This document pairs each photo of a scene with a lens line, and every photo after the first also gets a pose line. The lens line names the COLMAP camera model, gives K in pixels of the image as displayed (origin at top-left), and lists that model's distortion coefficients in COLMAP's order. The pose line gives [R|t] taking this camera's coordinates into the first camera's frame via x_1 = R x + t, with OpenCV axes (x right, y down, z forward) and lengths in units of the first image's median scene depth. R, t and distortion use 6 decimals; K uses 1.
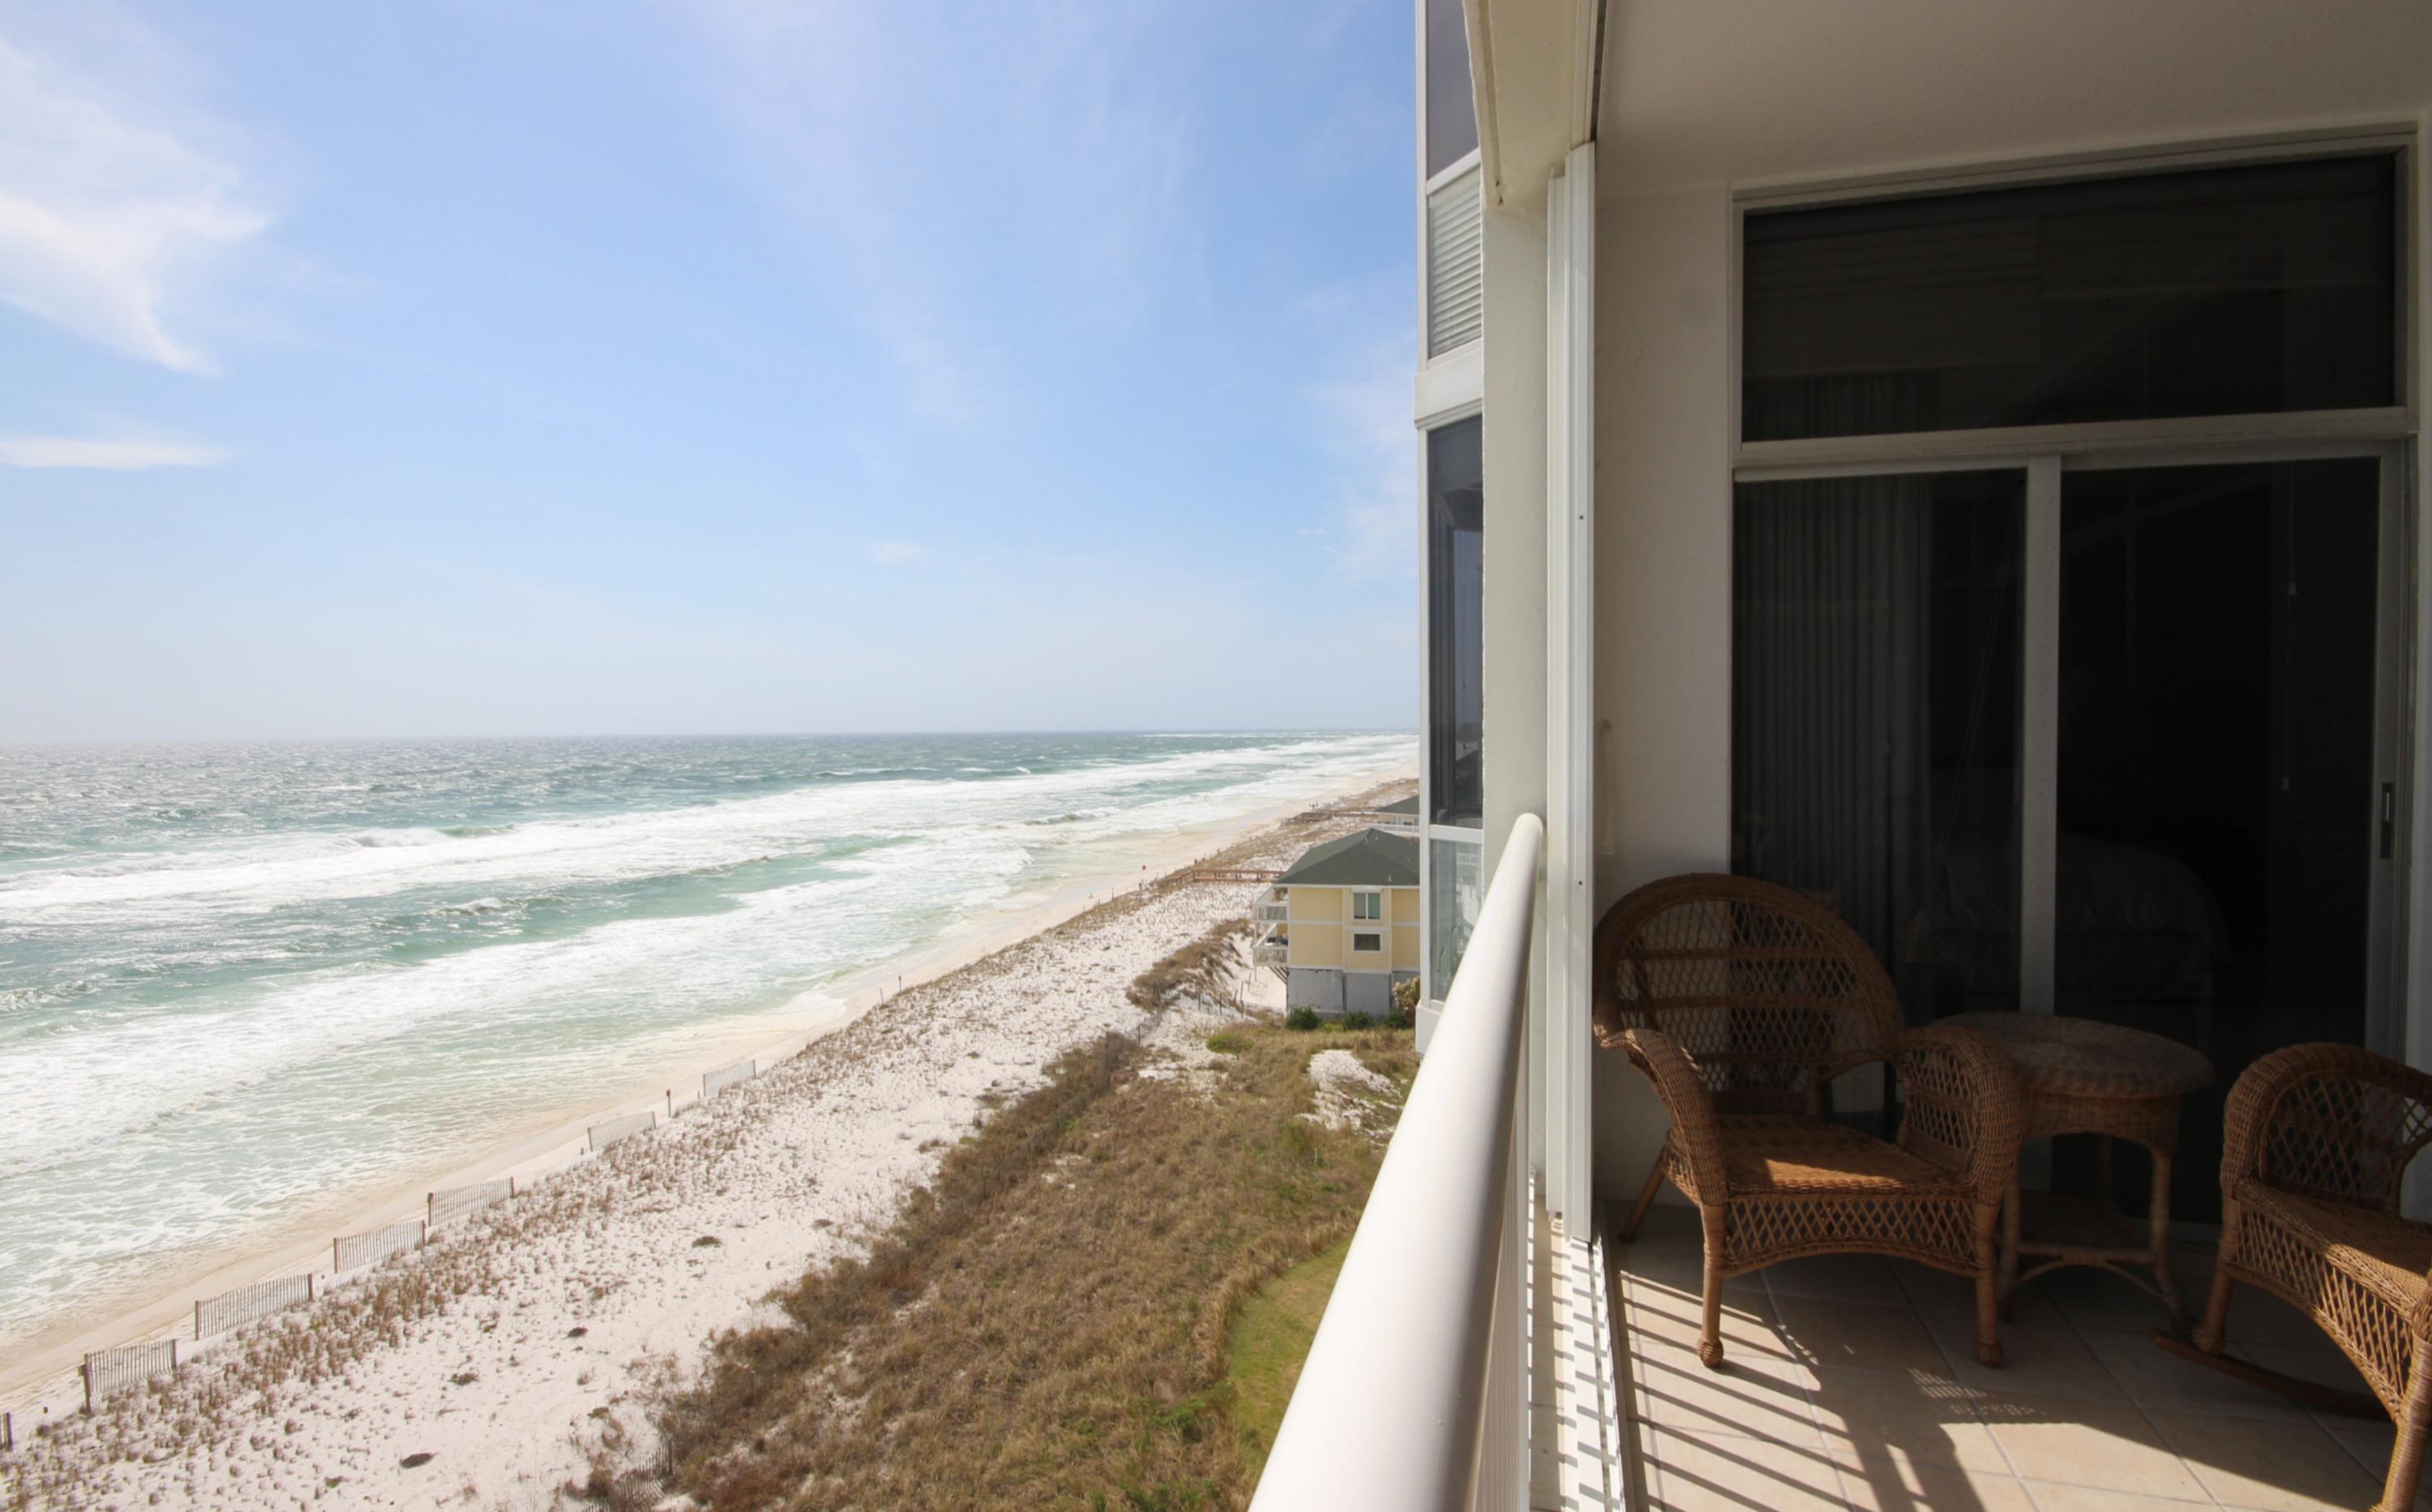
lens RADIAL K [[1159.5, 0, 1232.5], [0, 1159.5, 756.7], [0, 0, 1]] dist [-0.008814, -0.005621]
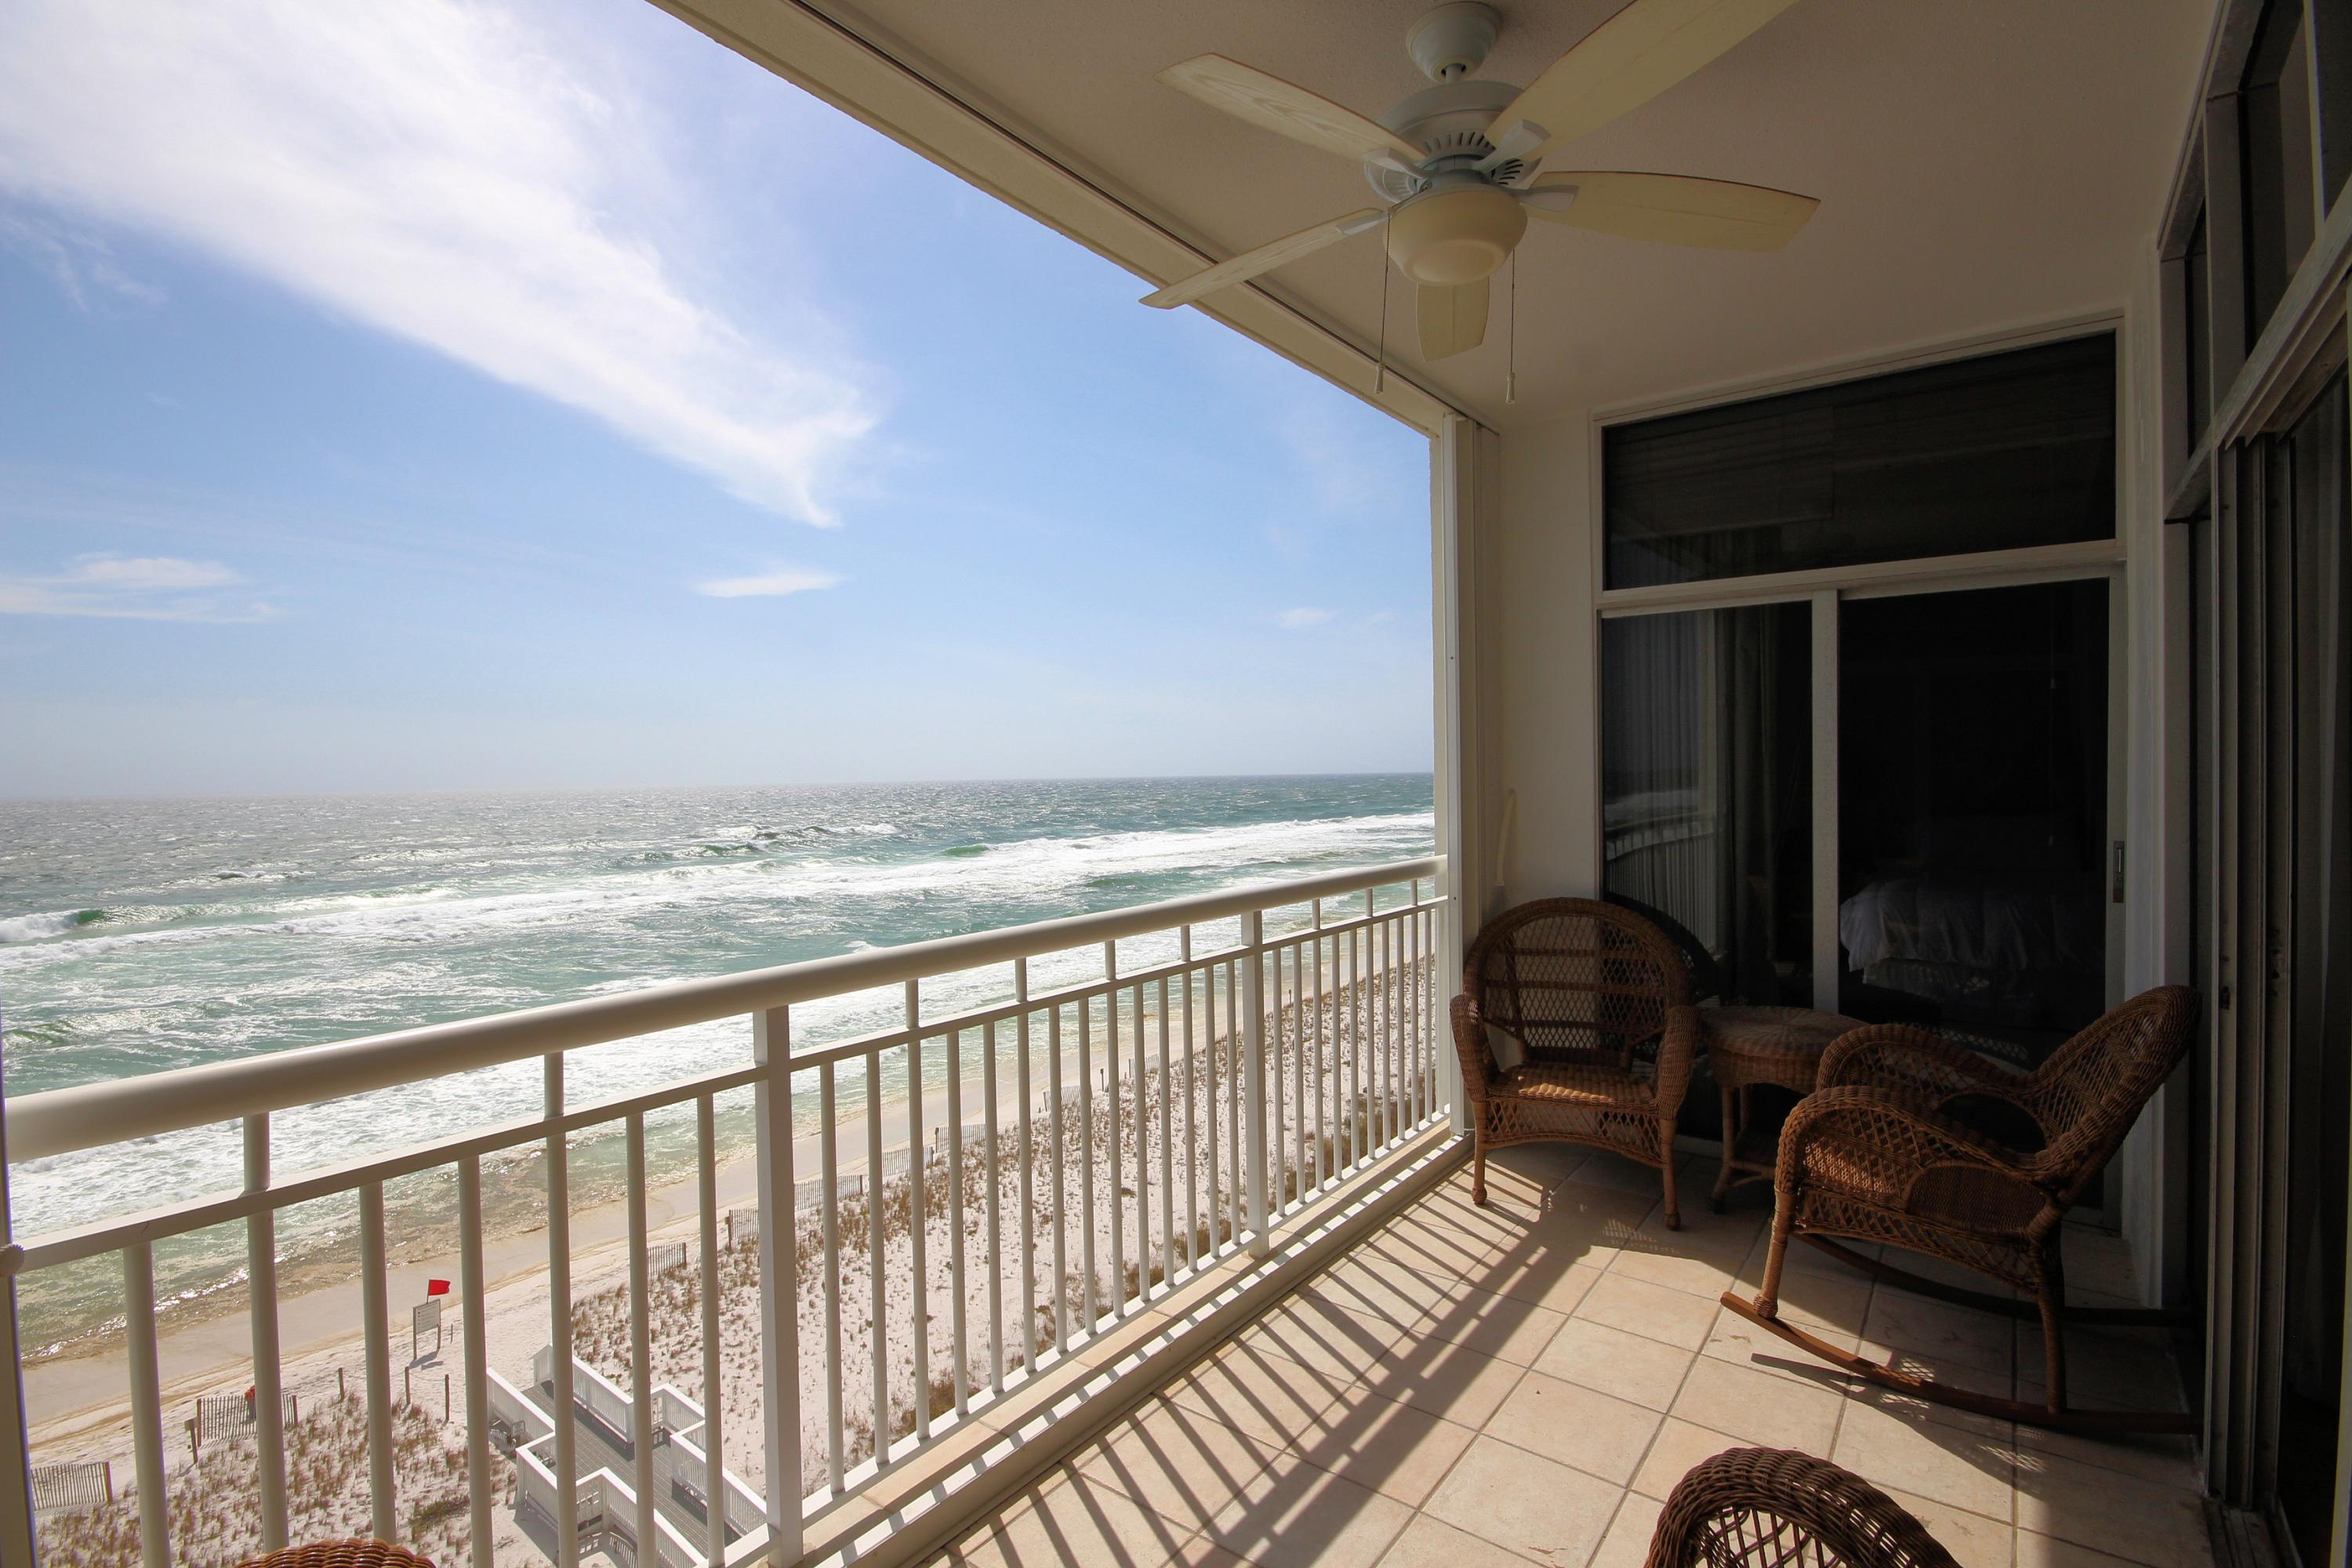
lens RADIAL K [[1077.1, 0, 1206.3], [0, 1077.1, 809.1], [0, 0, 1]] dist [-0.000766, -0.004481]
pose [[0.929758, 0.000617, -0.368170, 0.493461], [0.003030, 0.999952, 0.009326, -0.022685], [0.368158, -0.009786, 0.929712, -0.411122]]
